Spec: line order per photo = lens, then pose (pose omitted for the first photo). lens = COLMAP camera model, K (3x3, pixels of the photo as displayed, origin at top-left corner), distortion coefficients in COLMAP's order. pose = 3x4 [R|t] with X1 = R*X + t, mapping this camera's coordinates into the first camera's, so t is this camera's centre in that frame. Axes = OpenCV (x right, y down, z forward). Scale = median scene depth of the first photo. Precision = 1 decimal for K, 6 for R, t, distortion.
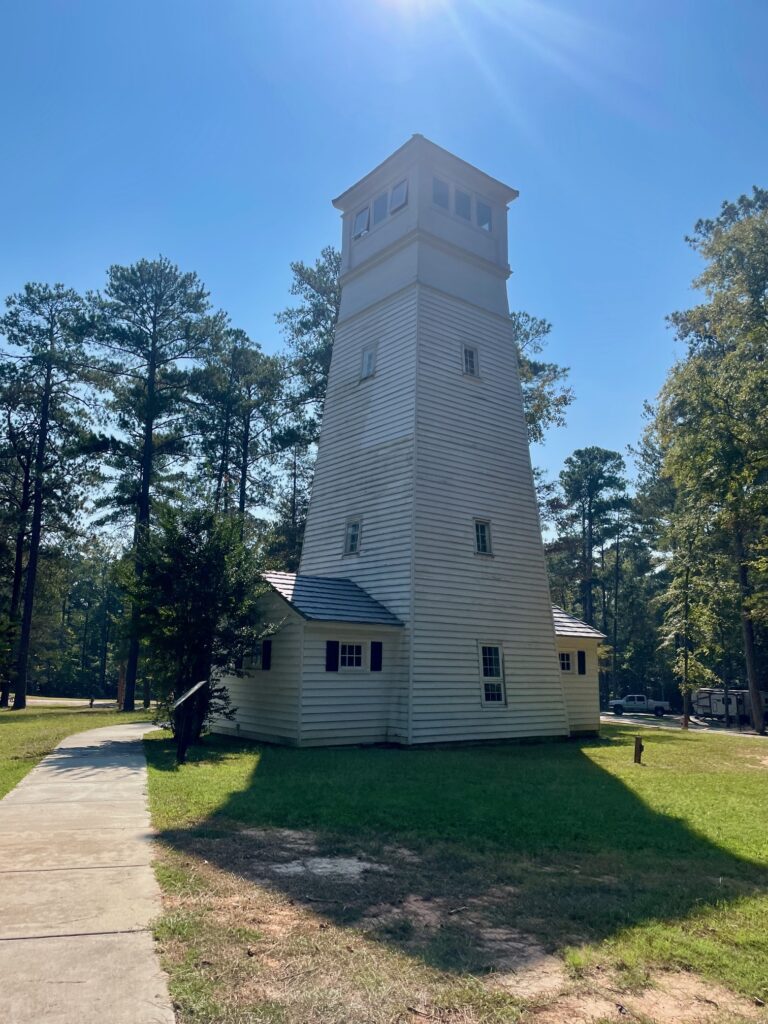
lens RADIAL K [[778.7, 0, 376.9], [0, 778.7, 517.9], [0, 0, 1]] dist [0.083537, -0.093397]
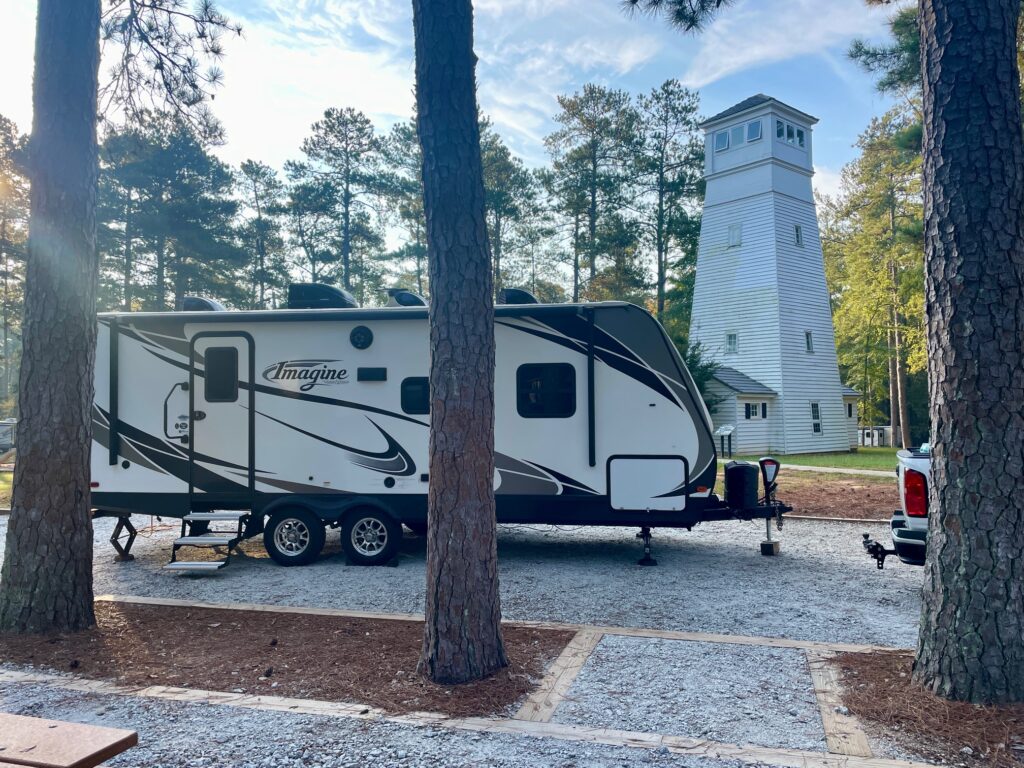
lens RADIAL K [[778.7, 0, 516.4], [0, 778.7, 380.1], [0, 0, 1]] dist [0.083537, -0.093397]
pose [[0.999030, -0.023590, 0.037192, -0.571905], [0.018040, 0.989547, 0.143078, -0.150614], [-0.040178, -0.142268, 0.989012, -0.713296]]
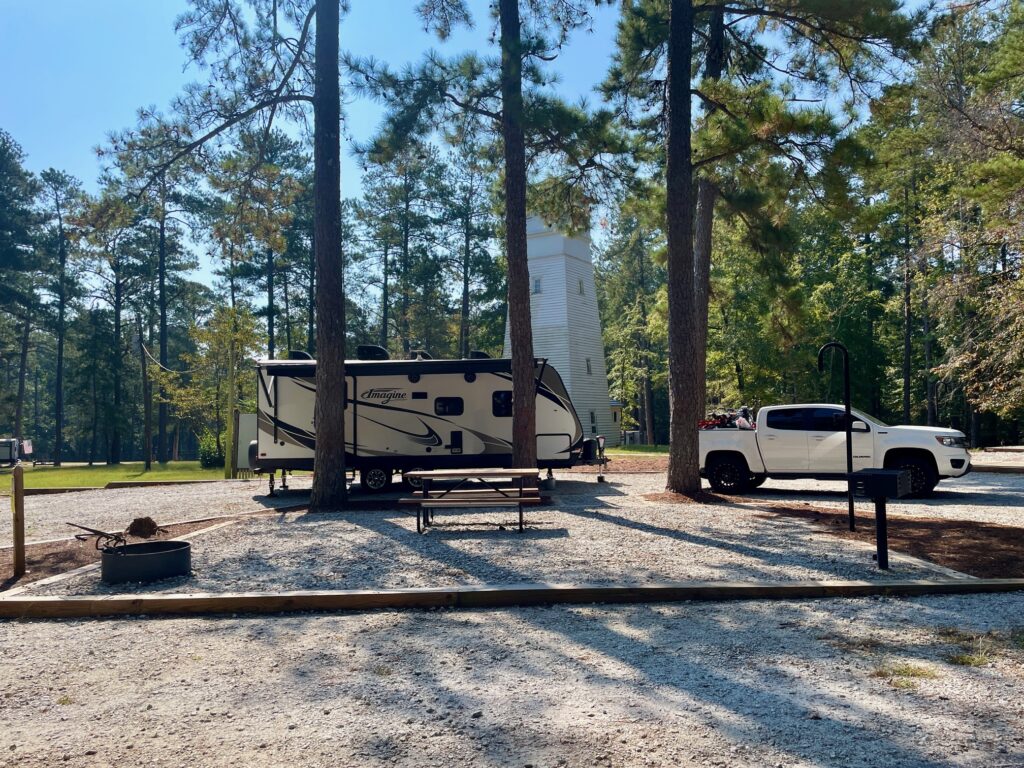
lens RADIAL K [[778.7, 0, 516.4], [0, 778.7, 380.1], [0, 0, 1]] dist [0.083537, -0.093397]
pose [[0.946482, -0.015060, 0.322404, -0.811290], [-0.028142, 0.991256, 0.128920, -0.224115], [-0.321526, -0.131094, 0.937782, -1.120020]]
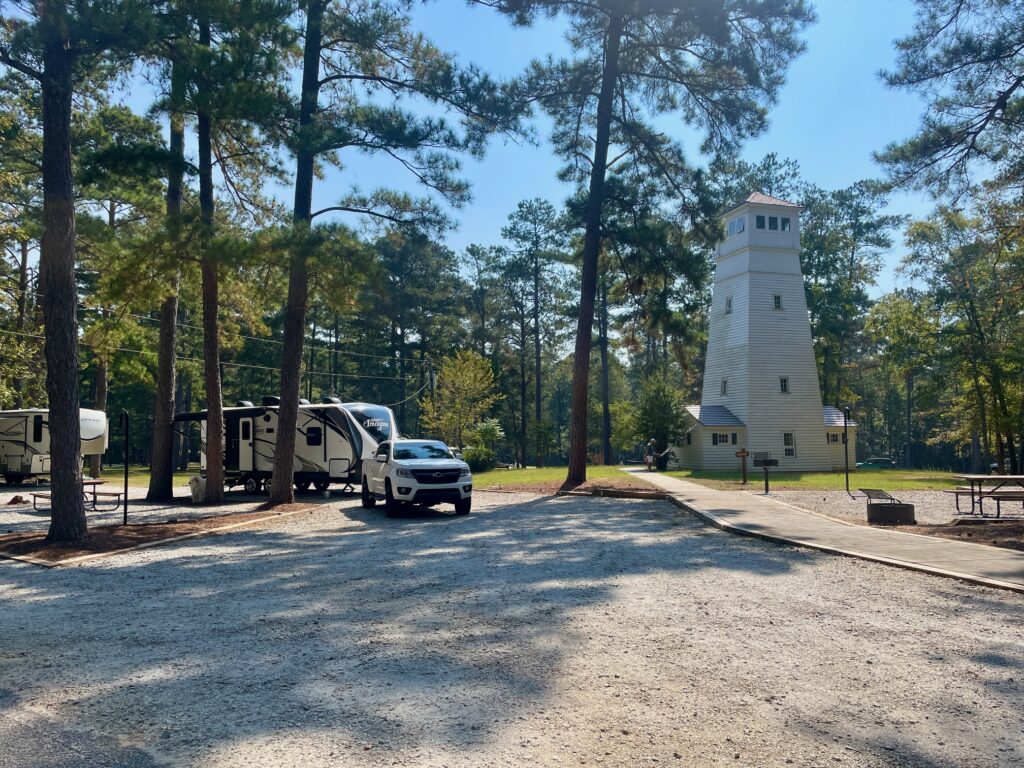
lens RADIAL K [[782.1, 0, 513.0], [0, 782.1, 392.1], [0, 0, 1]] dist [0.059355, -0.004093]
pose [[0.935087, -0.044506, -0.351612, 0.196702], [0.087673, 0.990298, 0.107811, -0.260758], [0.343402, -0.131640, 0.929917, -1.341047]]
